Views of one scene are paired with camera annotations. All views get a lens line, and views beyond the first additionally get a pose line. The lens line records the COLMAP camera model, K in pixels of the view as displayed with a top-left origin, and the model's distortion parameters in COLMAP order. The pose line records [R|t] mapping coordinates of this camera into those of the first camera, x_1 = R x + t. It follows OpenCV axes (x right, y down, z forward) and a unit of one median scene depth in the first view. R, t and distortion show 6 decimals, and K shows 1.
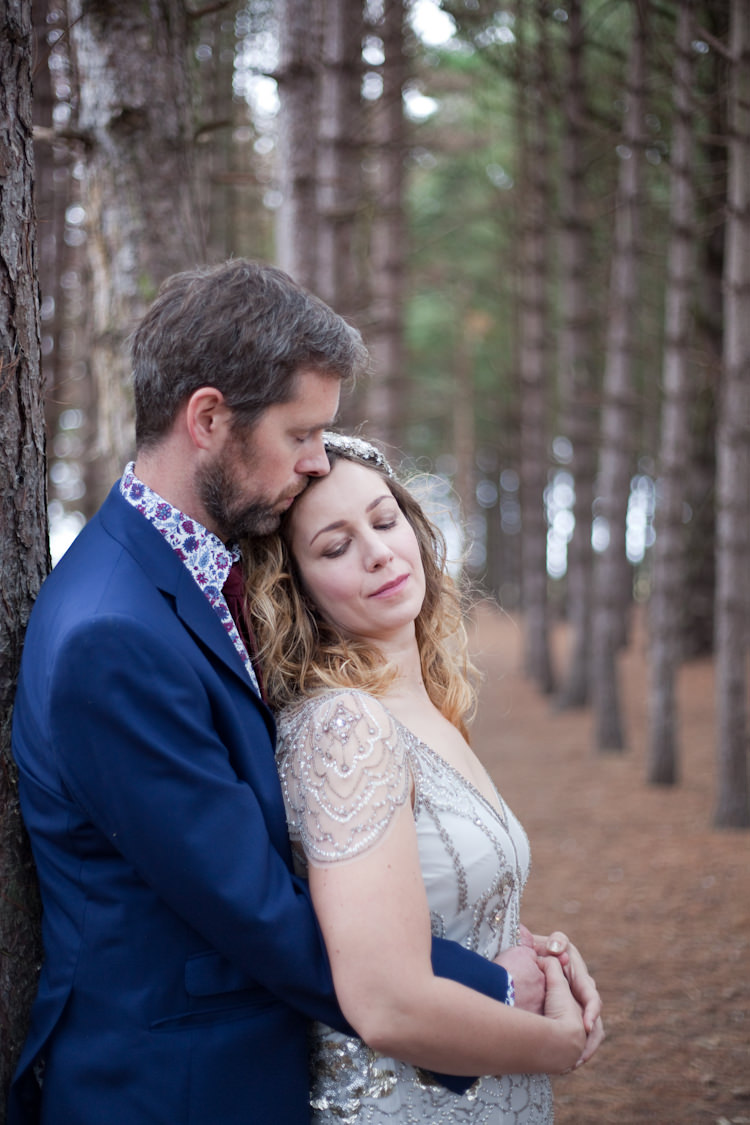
lens RADIAL K [[1626.9, 0, 374.4], [0, 1626.9, 561.3], [0, 0, 1]] dist [-0.017659, 0.000000]
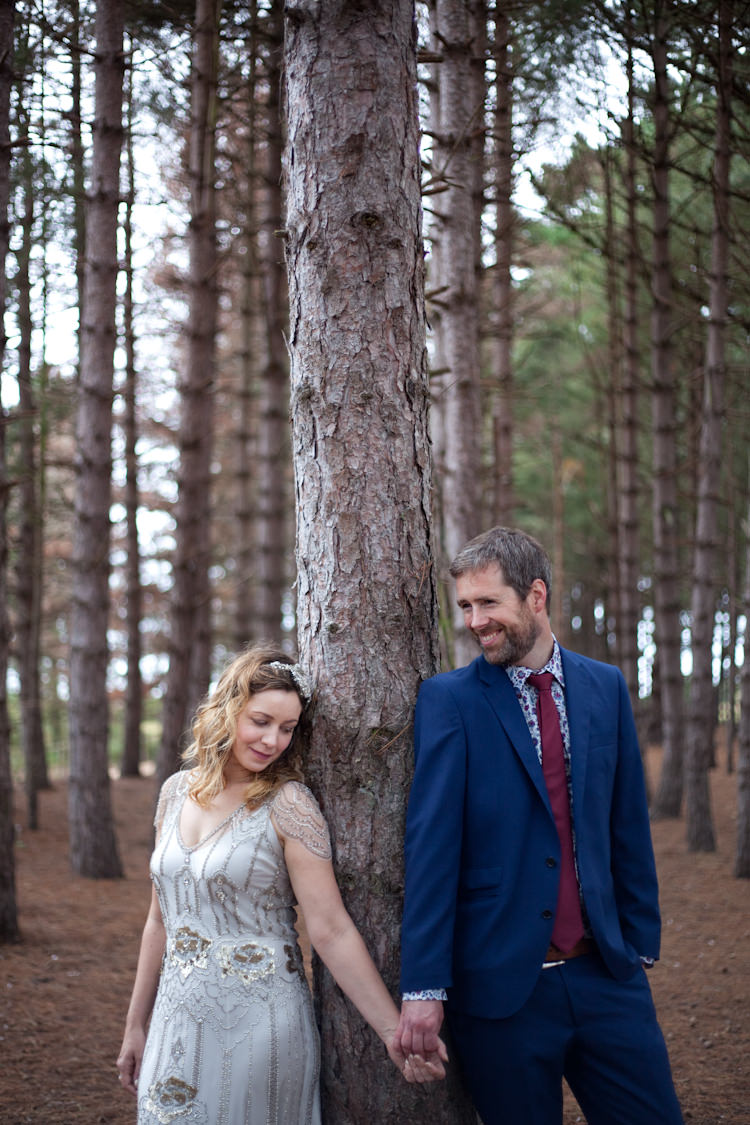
lens RADIAL K [[1626.9, 0, 375.8], [0, 1626.9, 562.9], [0, 0, 1]] dist [-0.017659, 0.000000]
pose [[0.999086, 0.003951, -0.042566, -0.026387], [-0.007210, 0.997029, -0.076683, 0.003616], [0.042137, 0.076919, 0.996147, -0.124155]]
